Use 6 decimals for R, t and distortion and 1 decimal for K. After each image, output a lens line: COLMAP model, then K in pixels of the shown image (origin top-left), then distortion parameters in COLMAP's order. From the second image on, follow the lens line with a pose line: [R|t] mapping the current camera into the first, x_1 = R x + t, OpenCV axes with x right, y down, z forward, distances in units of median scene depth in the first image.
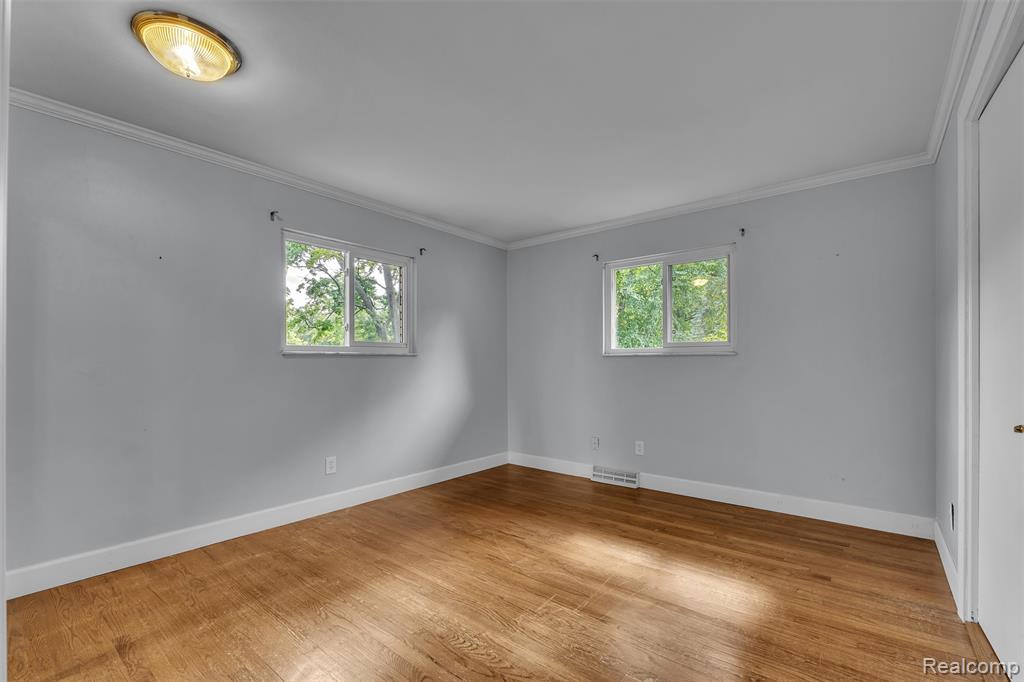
lens RADIAL K [[445.9, 0, 511.3], [0, 445.9, 367.0], [0, 0, 1]] dist [-0.000277, -0.000024]
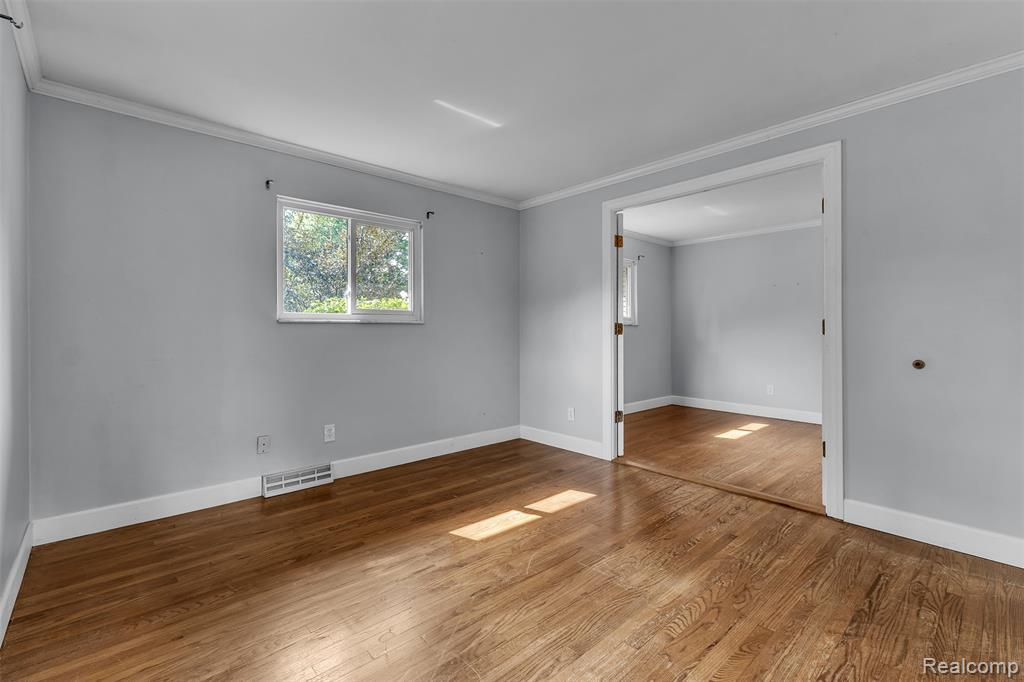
lens RADIAL K [[451.2, 0, 512.0], [0, 451.2, 341.0], [0, 0, 1]] dist [-0.000753, -0.000141]
pose [[0.147192, -0.018452, 0.988936, -0.644696], [0.010890, 0.999796, 0.017033, -0.001181], [-0.989048, 0.008262, 0.147363, 0.705380]]
